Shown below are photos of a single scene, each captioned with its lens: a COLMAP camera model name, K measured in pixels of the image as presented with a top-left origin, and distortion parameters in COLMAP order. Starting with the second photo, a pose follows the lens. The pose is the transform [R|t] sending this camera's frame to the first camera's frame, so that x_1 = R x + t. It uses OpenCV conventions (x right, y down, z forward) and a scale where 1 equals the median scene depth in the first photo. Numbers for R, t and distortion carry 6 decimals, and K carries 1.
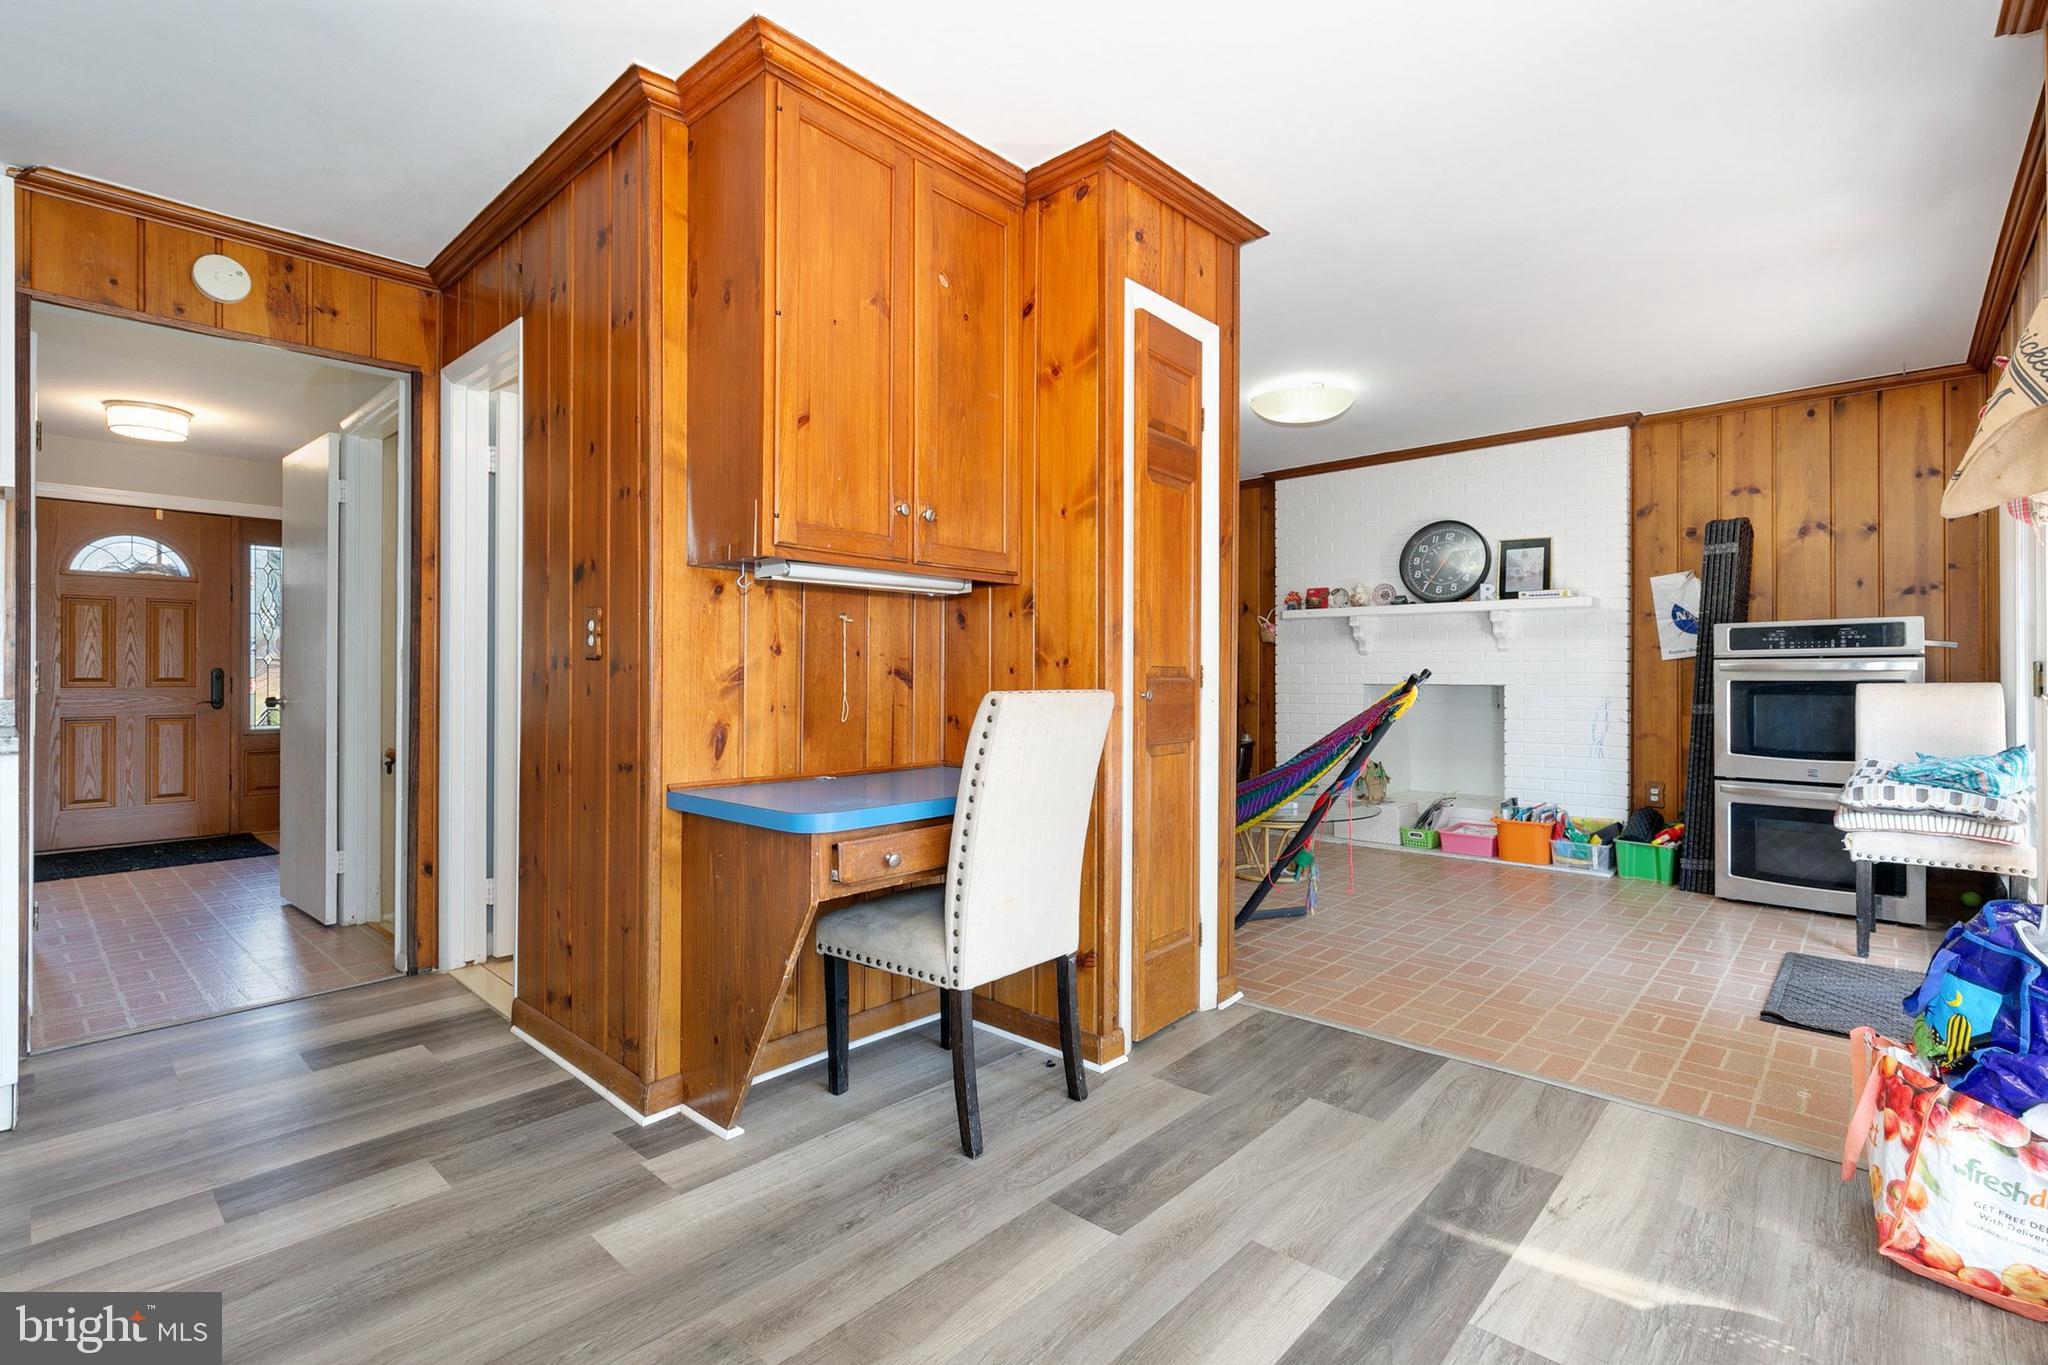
lens RADIAL K [[932.2, 0, 1027.9], [0, 932.2, 673.4], [0, 0, 1]] dist [0.000466, 0.000113]
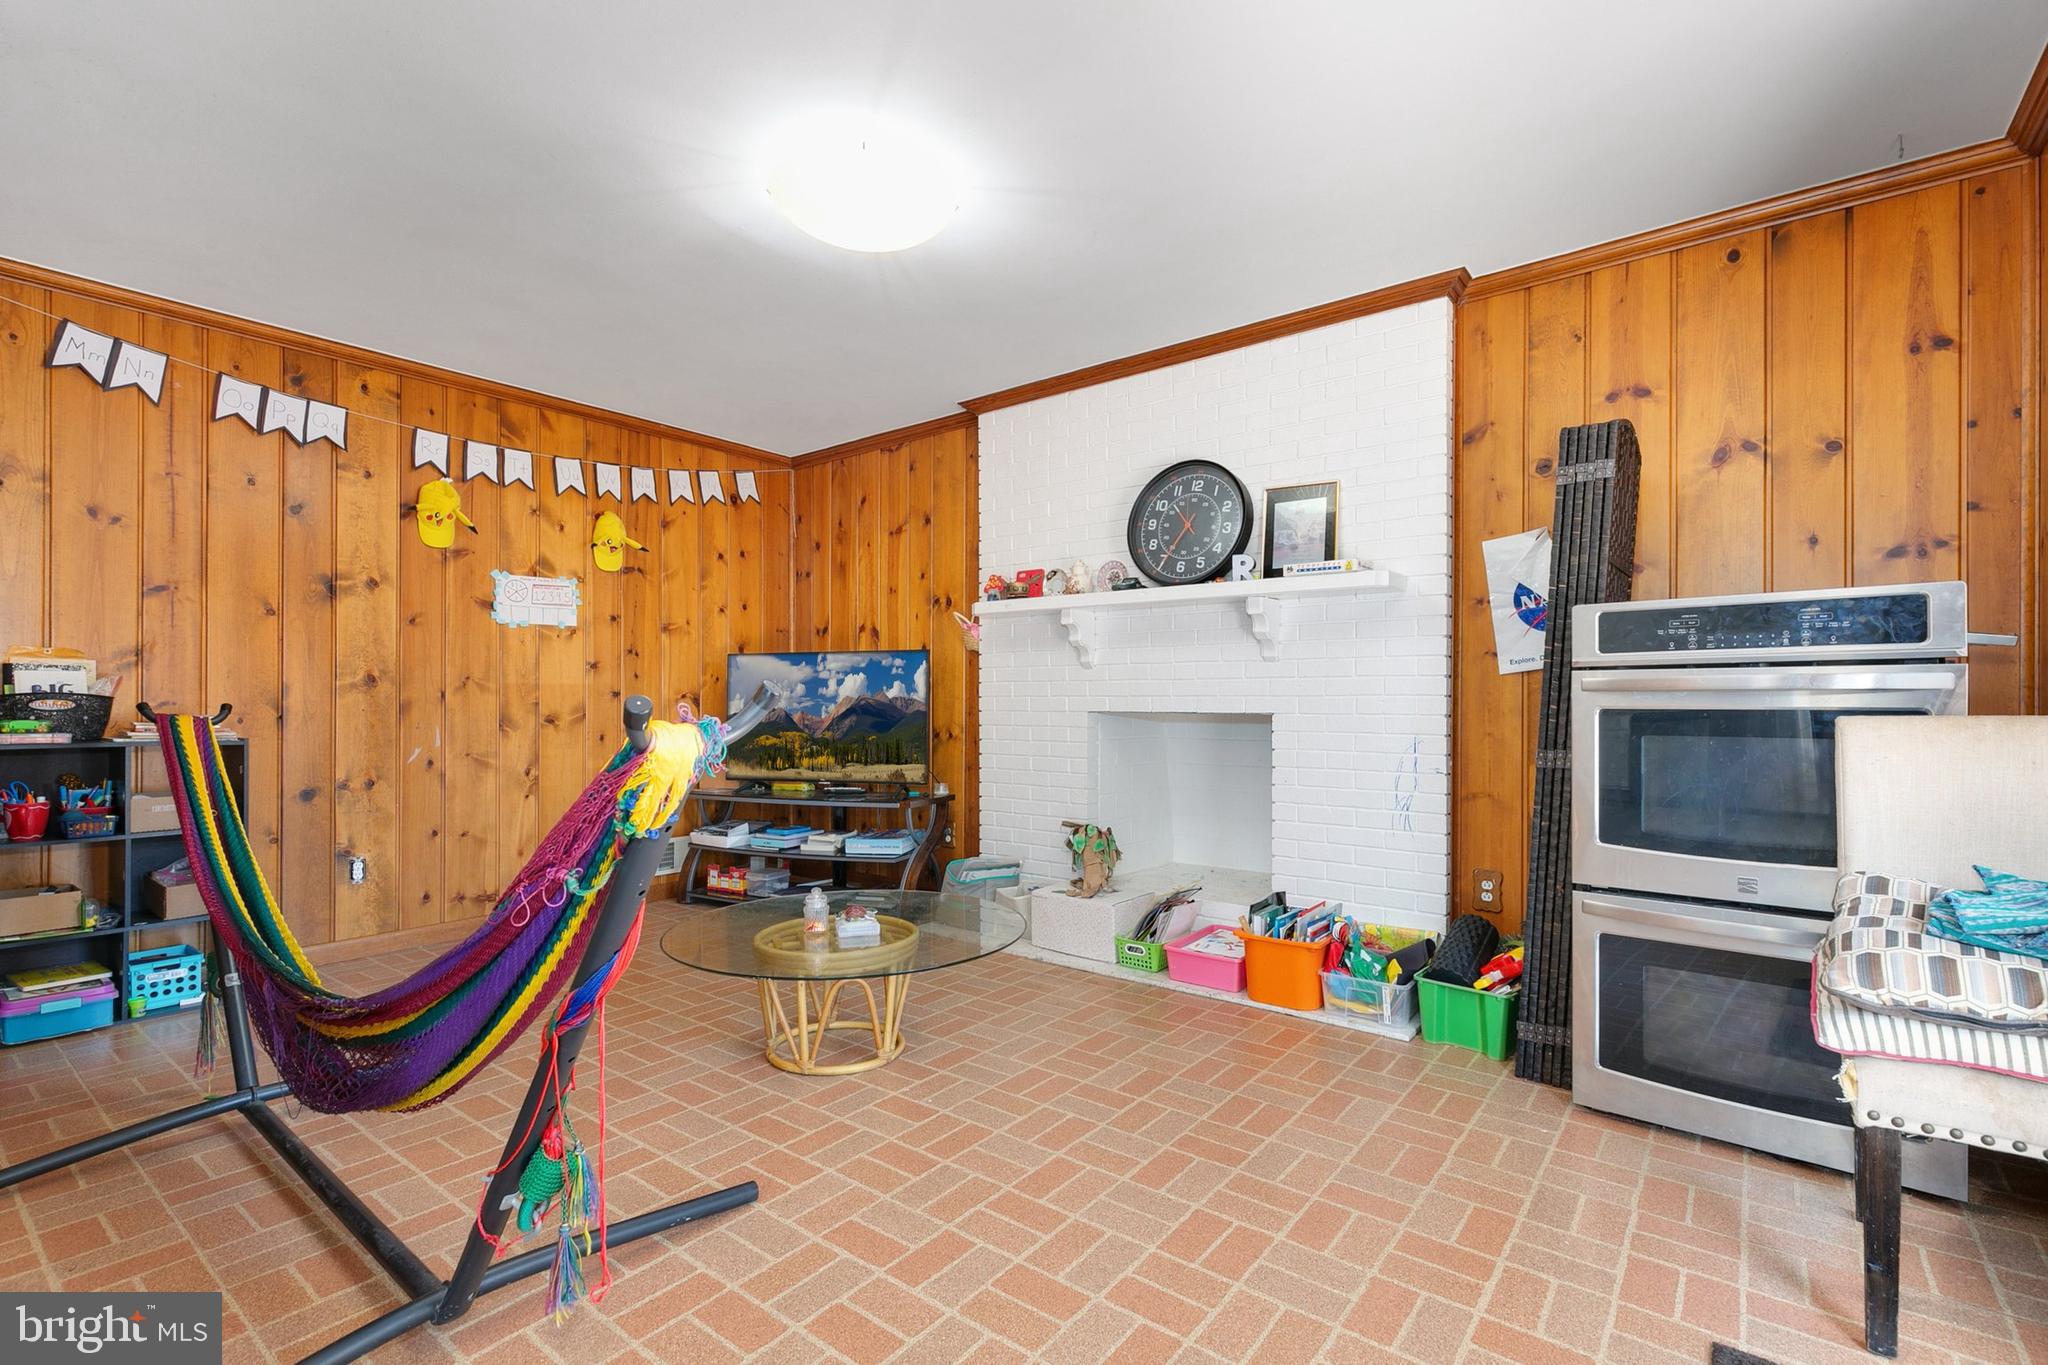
lens RADIAL K [[932.0, 0, 1020.4], [0, 932.0, 701.2], [0, 0, 1]] dist [0.004332, -0.000207]
pose [[0.996865, -0.000179, 0.079117, 0.334199], [-0.000269, 0.999984, 0.005645, 0.000251], [-0.079116, -0.005649, 0.996849, 0.433297]]
